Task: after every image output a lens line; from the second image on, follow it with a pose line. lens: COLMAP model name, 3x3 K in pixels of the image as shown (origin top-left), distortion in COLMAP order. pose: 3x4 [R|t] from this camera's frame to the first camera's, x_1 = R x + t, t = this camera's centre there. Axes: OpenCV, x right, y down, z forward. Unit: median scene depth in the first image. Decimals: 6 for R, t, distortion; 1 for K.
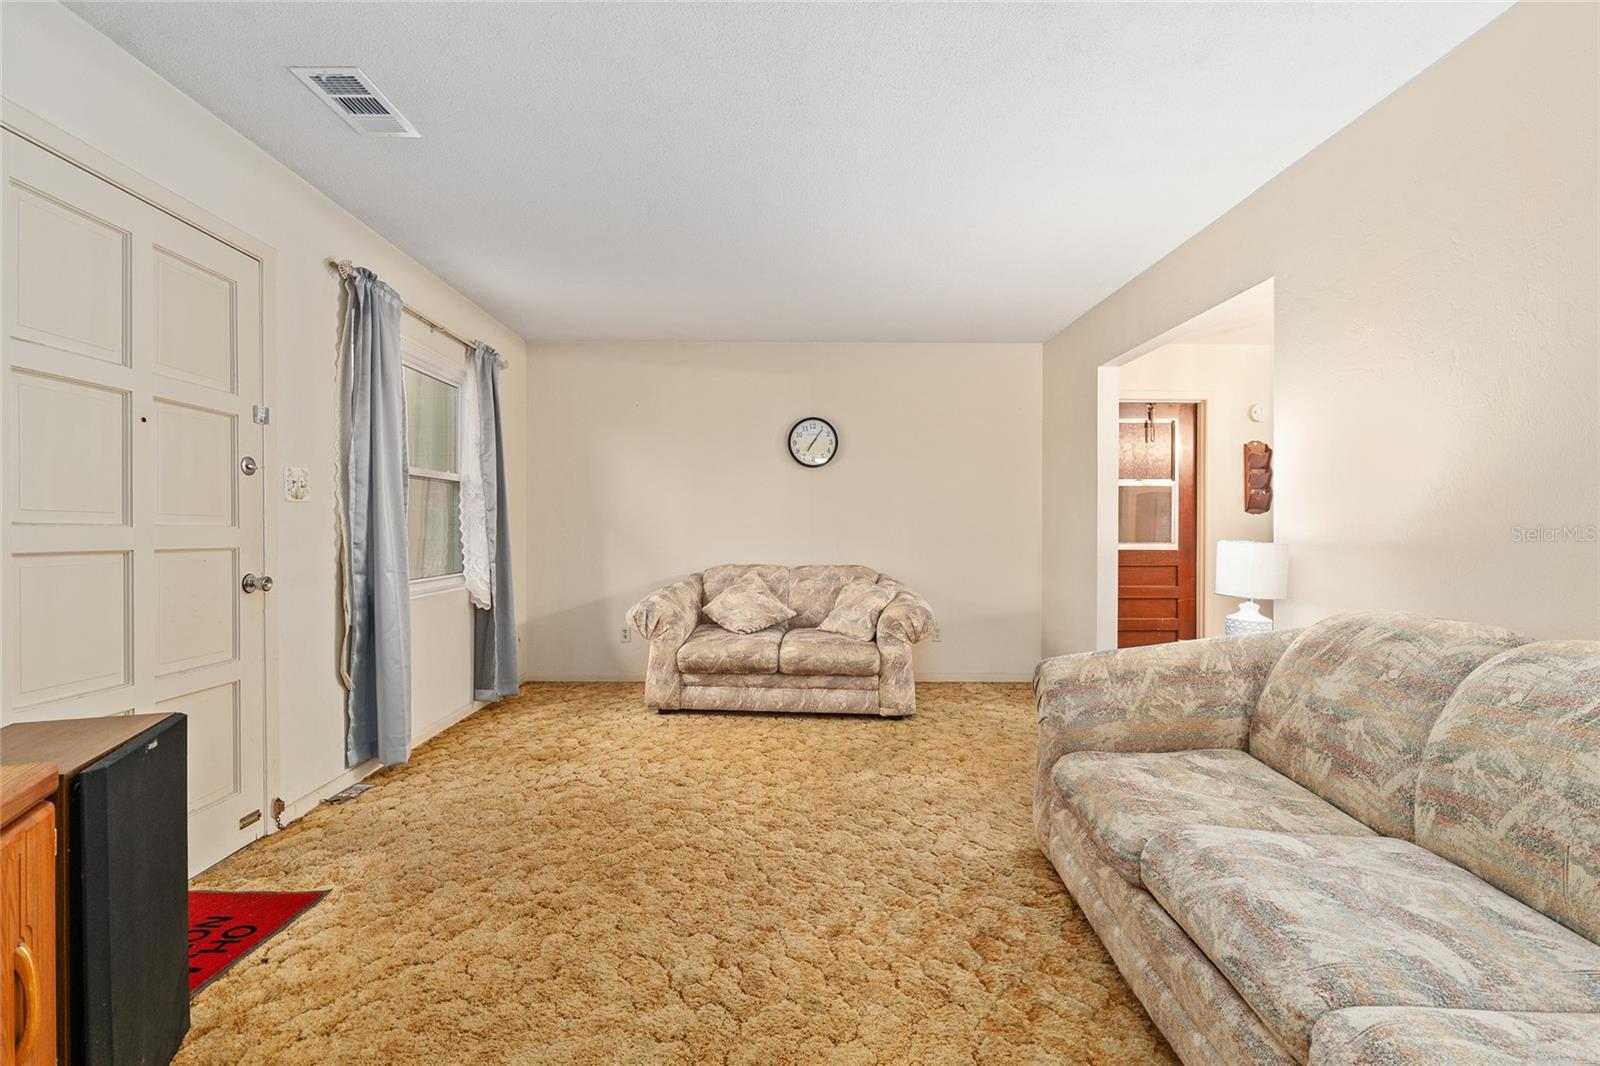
lens RADIAL K [[687.6, 0, 796.6], [0, 687.6, 531.7], [0, 0, 1]] dist [-0.002372, -0.000039]
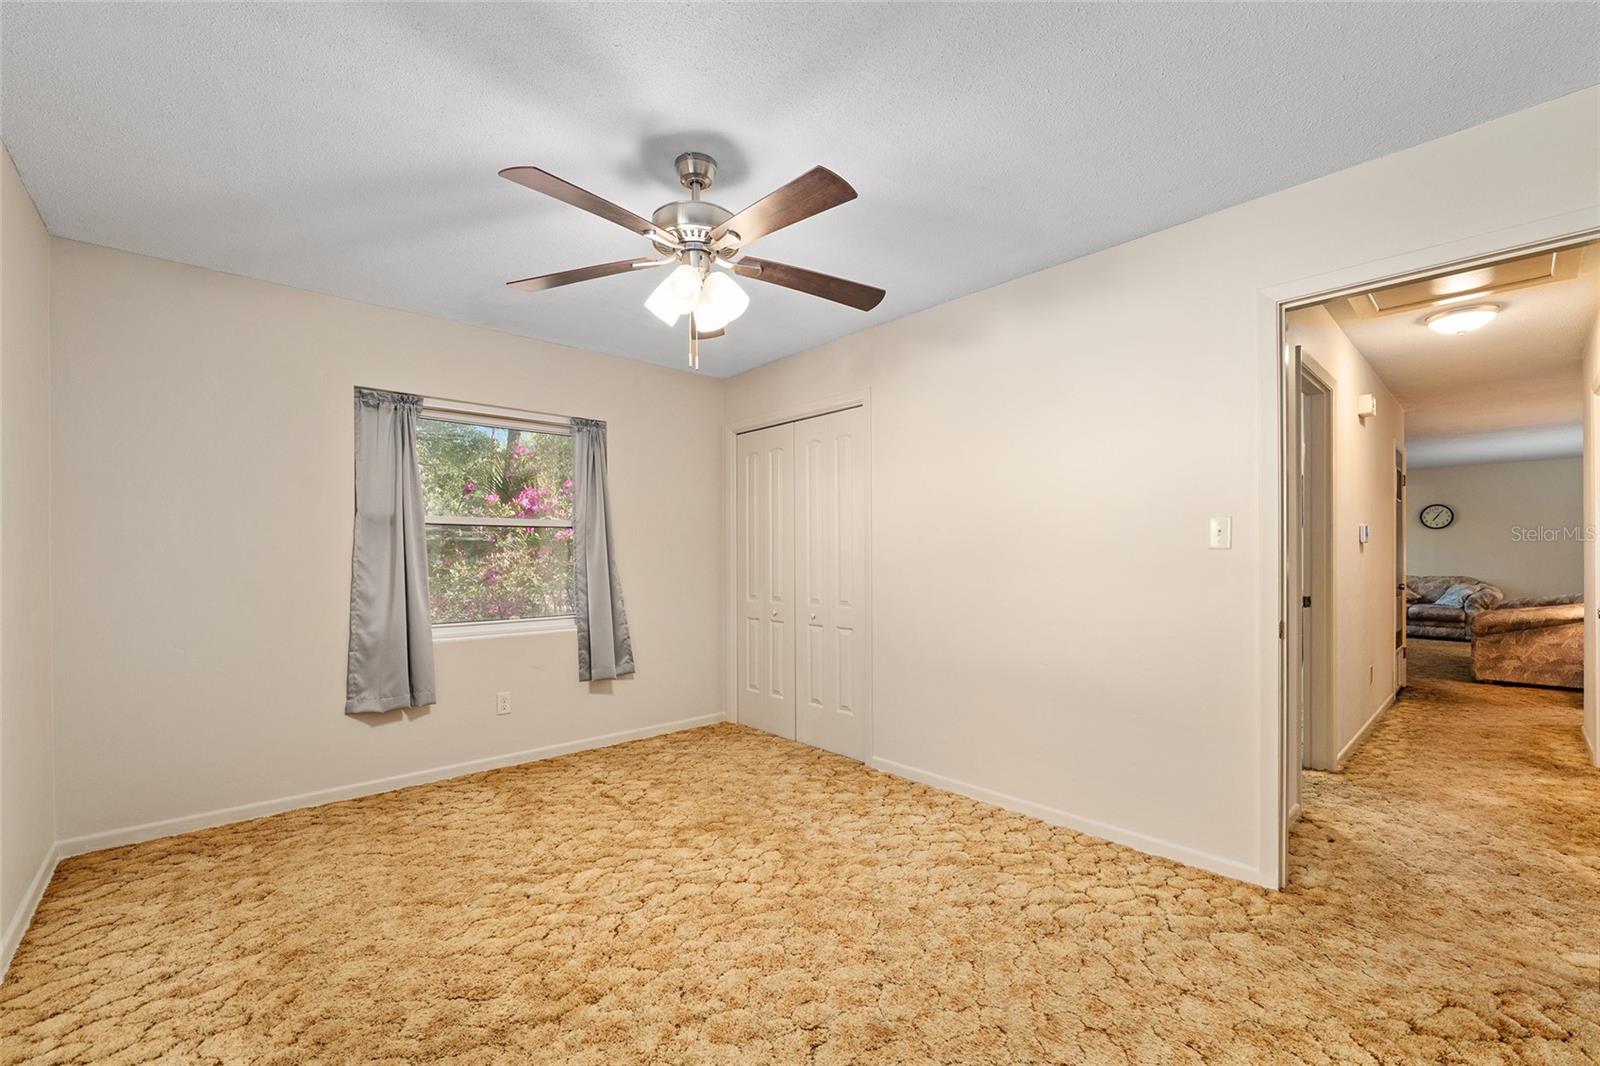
lens RADIAL K [[656.3, 0, 800.1], [0, 656.3, 546.9], [0, 0, 1]] dist [-0.003843, -0.000032]
pose [[0.655787, -0.004782, -0.754931, 0.309124], [-0.004558, 0.999937, -0.010293, -0.013485], [0.754933, 0.010191, 0.655723, -2.113301]]
